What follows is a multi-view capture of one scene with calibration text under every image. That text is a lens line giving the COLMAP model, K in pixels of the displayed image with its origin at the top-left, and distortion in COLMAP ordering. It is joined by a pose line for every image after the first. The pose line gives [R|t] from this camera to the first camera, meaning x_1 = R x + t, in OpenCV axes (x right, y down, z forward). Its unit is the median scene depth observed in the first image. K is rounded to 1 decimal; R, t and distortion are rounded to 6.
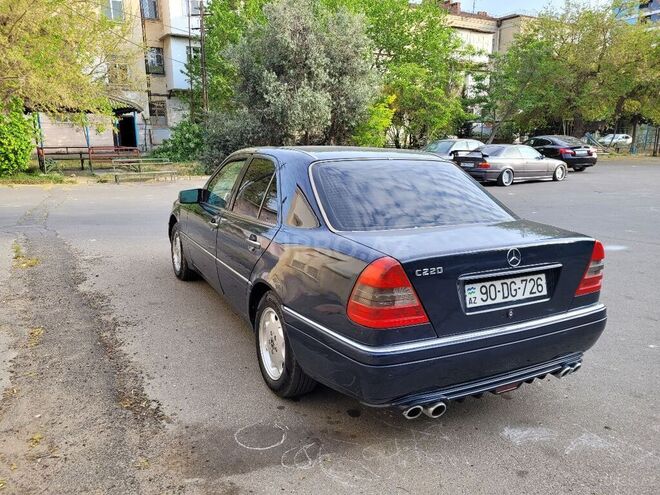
lens RADIAL K [[496.2, 0, 329.9], [0, 496.2, 243.1], [0, 0, 1]] dist [0.049813, -0.033604]
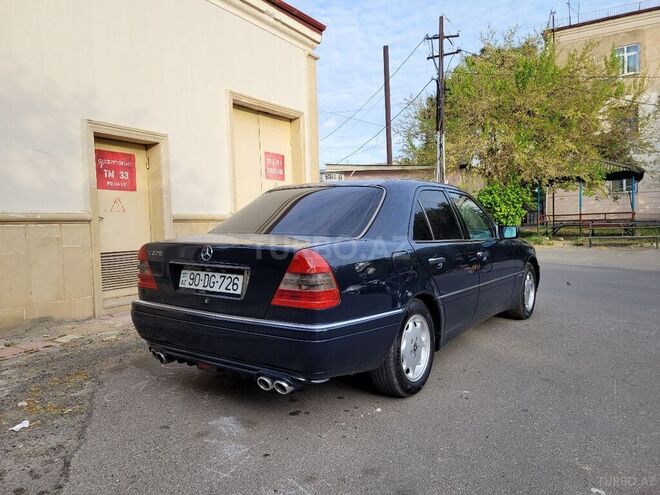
lens RADIAL K [[496.2, 0, 327.5], [0, 496.2, 242.6], [0, 0, 1]] dist [0.049813, -0.033604]
pose [[0.448183, 0.028653, -0.893482, 0.972107], [-0.159384, 0.986033, -0.048329, 0.009280], [0.879618, 0.164067, 0.446490, 0.437921]]
